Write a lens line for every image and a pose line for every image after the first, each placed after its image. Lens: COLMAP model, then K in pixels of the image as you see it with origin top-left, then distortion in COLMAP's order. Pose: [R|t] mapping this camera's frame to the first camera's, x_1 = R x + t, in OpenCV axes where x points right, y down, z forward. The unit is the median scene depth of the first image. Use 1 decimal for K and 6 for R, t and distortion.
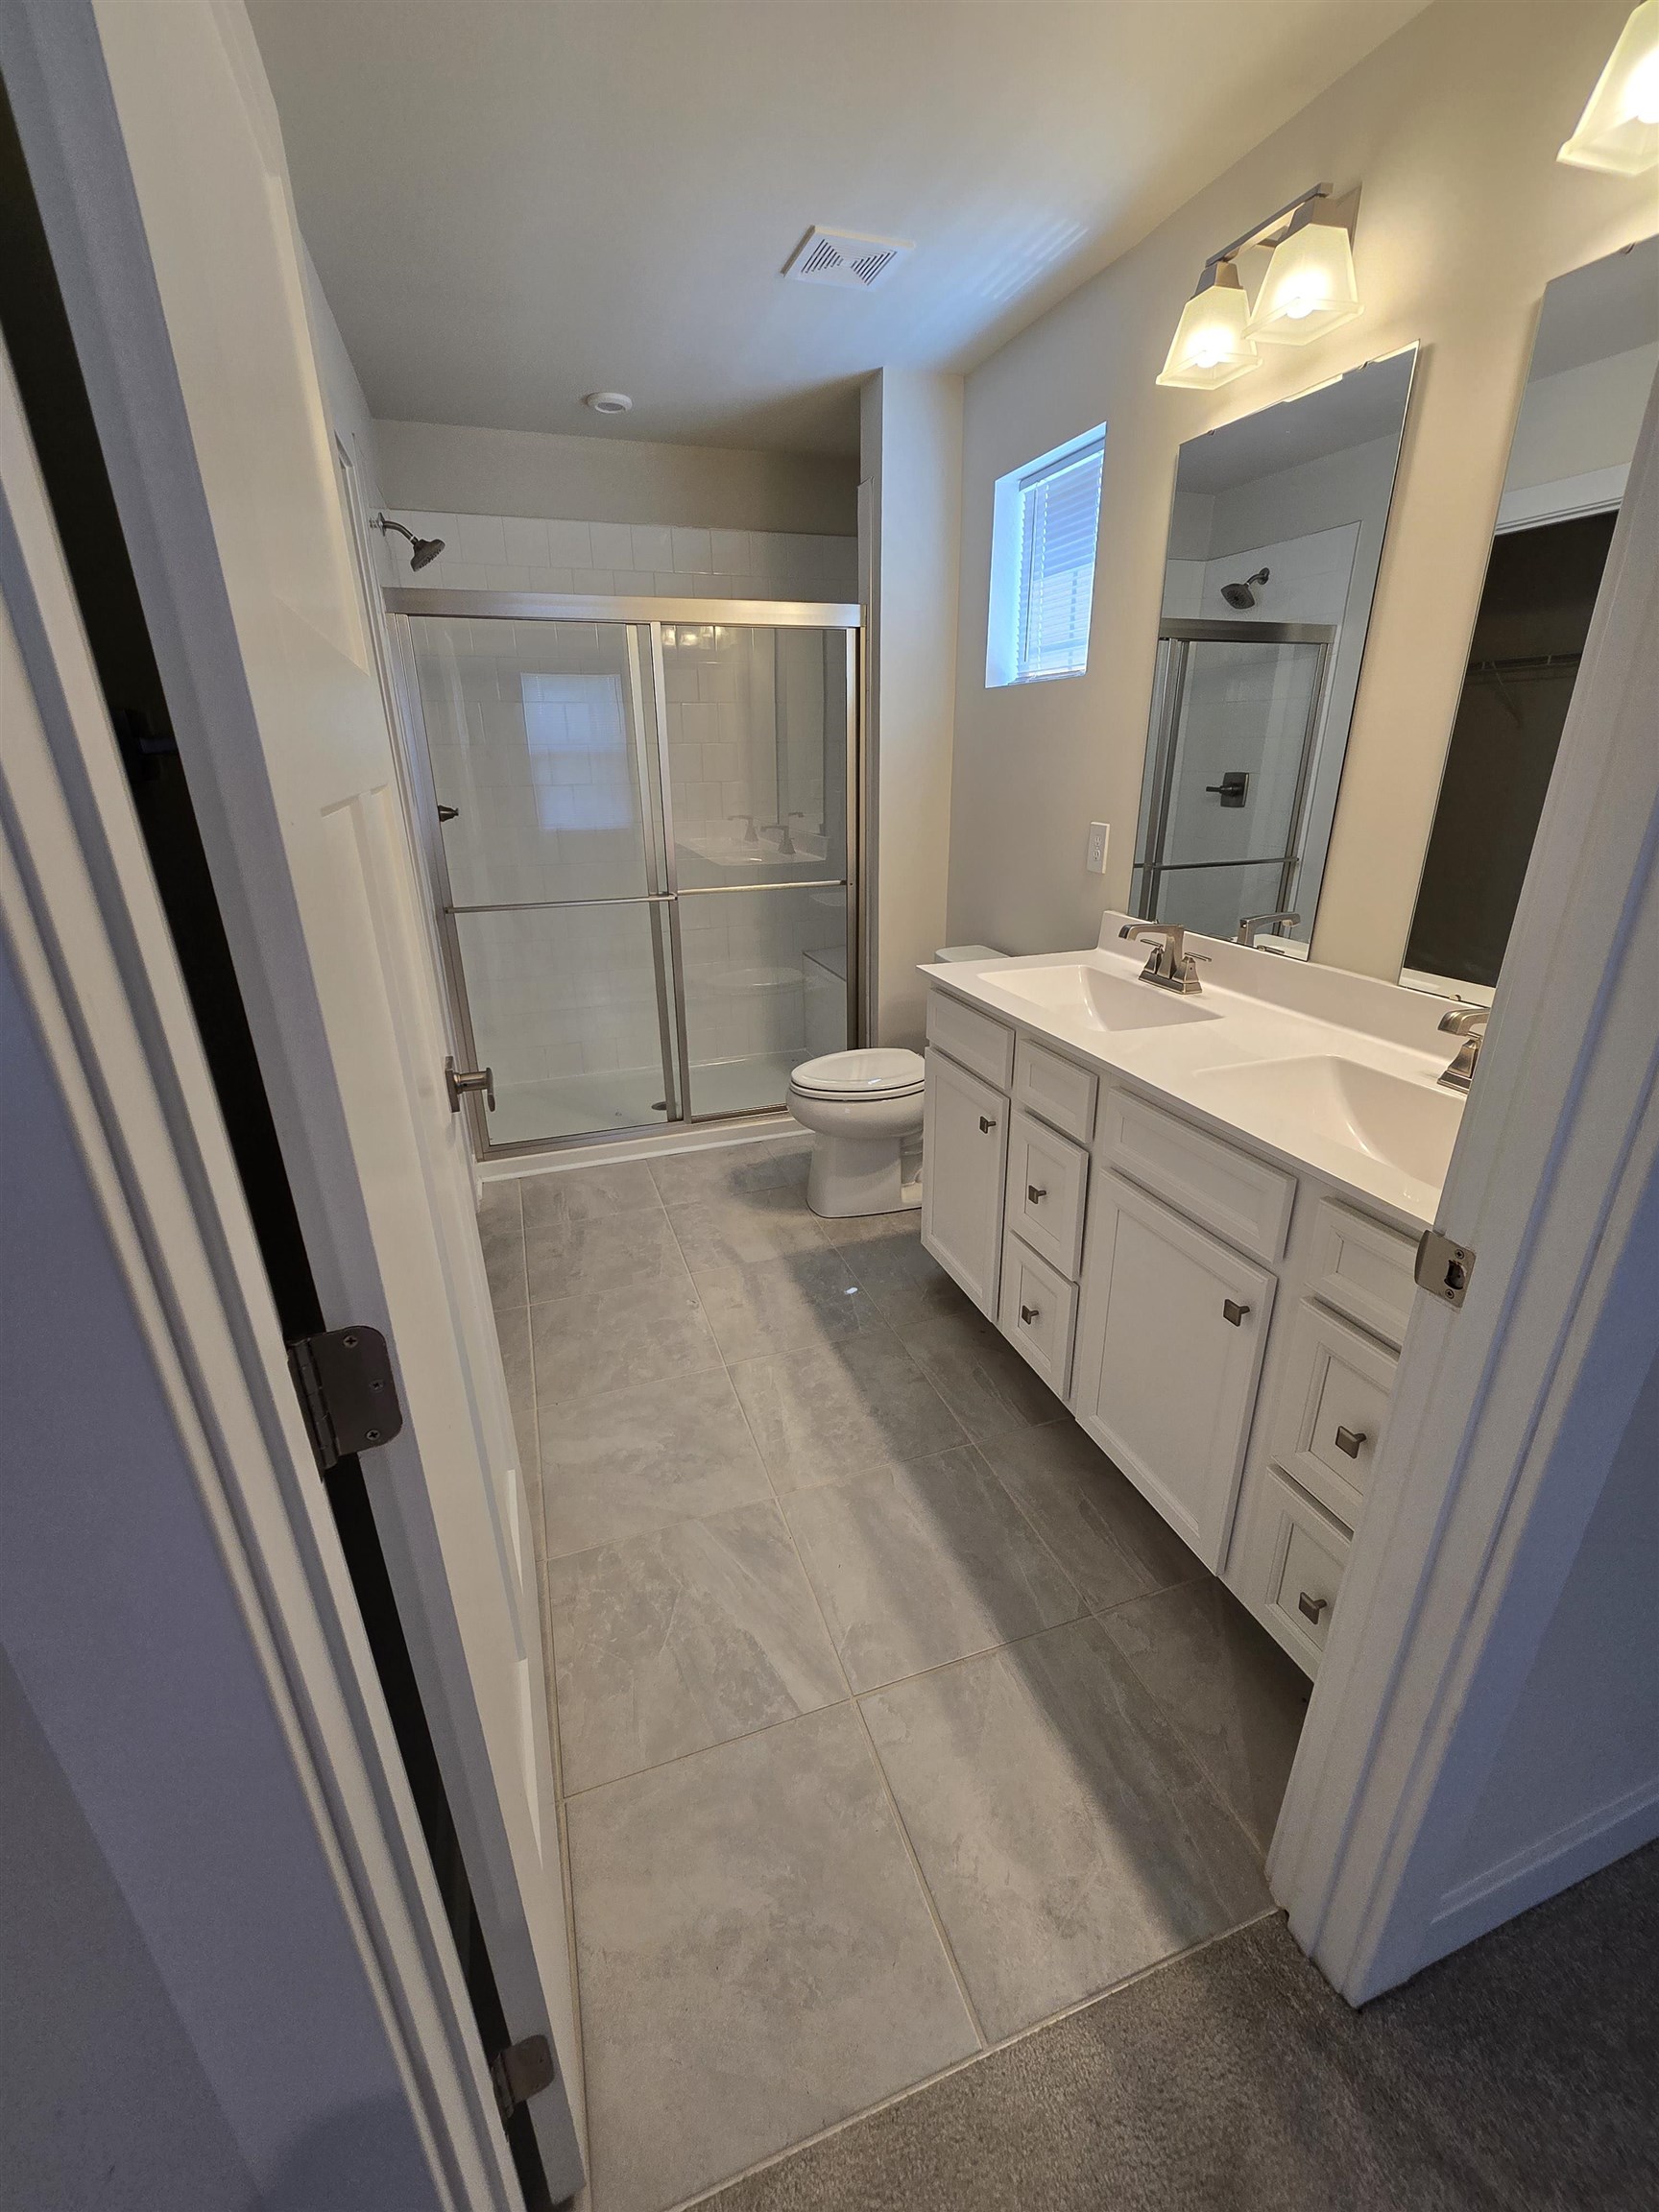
lens RADIAL K [[904.2, 0, 829.6], [0, 904.2, 1104.6], [0, 0, 1]] dist [-0.004789, 0.000683]
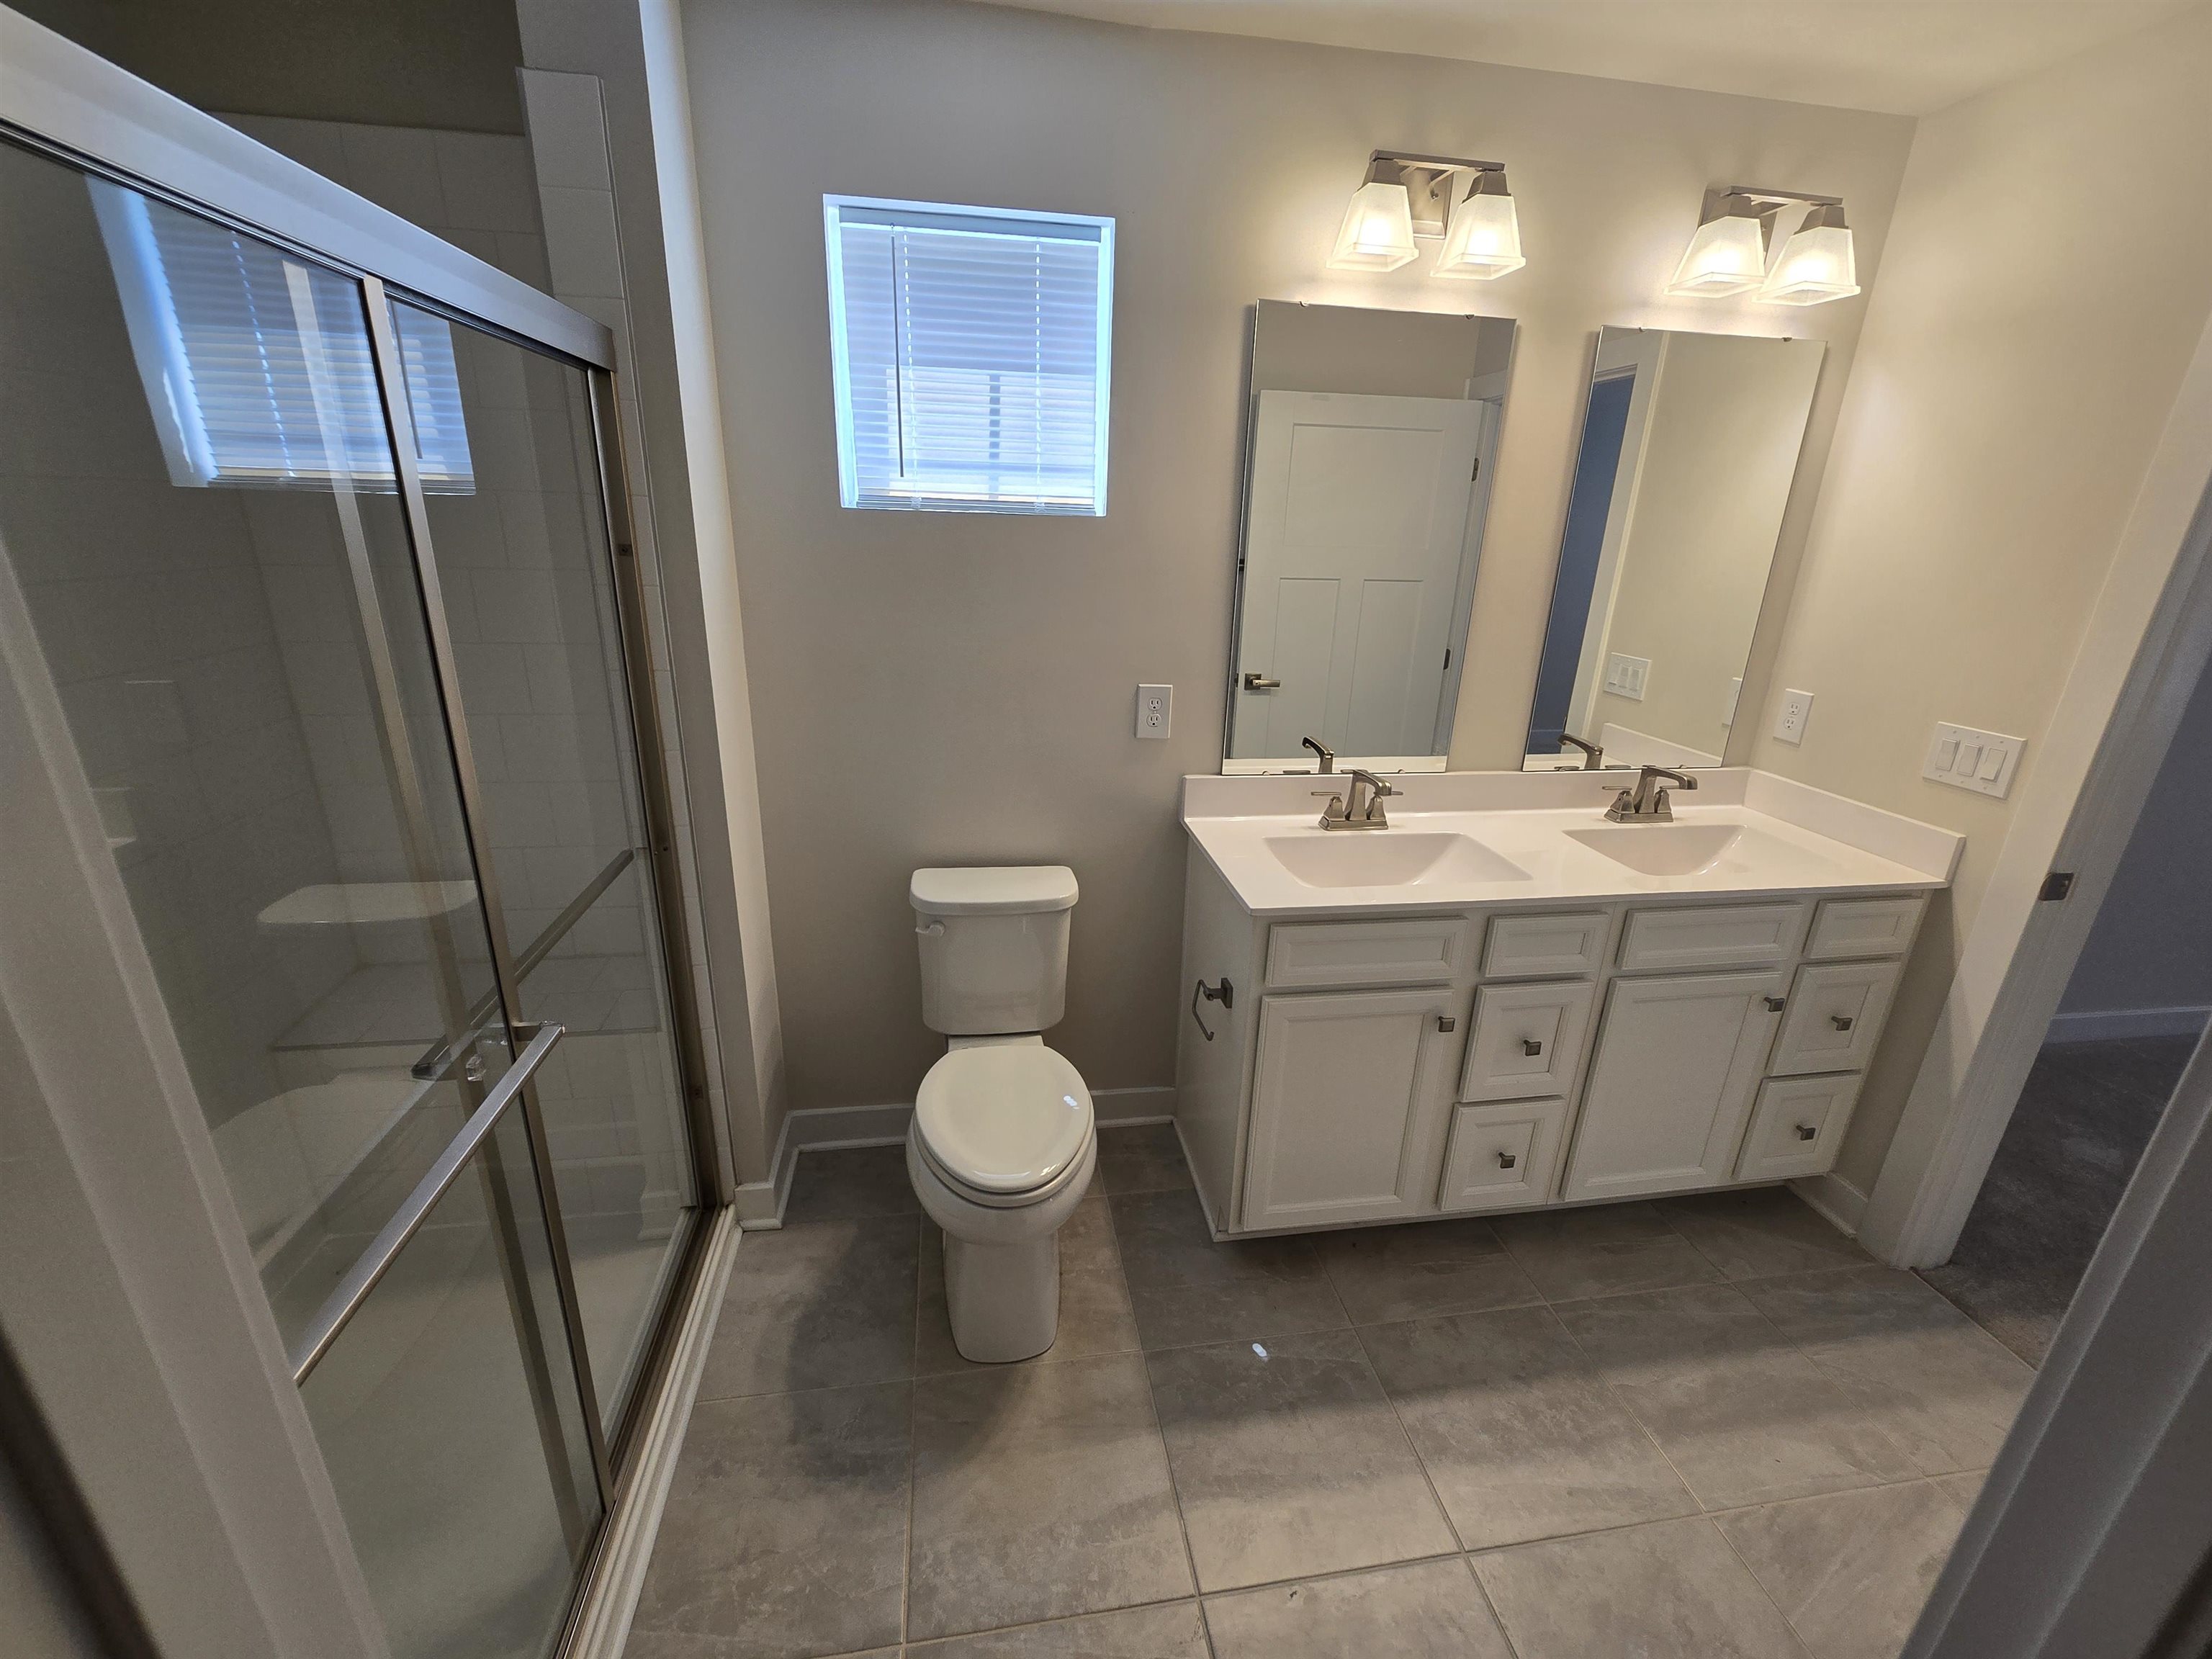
lens RADIAL K [[904.2, 0, 1101.7], [0, 904.2, 832.8], [0, 0, 1]] dist [-0.004789, 0.000683]
pose [[0.182575, -0.305636, 0.934480, -0.642426], [0.331614, 0.913904, 0.234117, -0.453669], [-0.925580, 0.267143, 0.268209, 0.959486]]
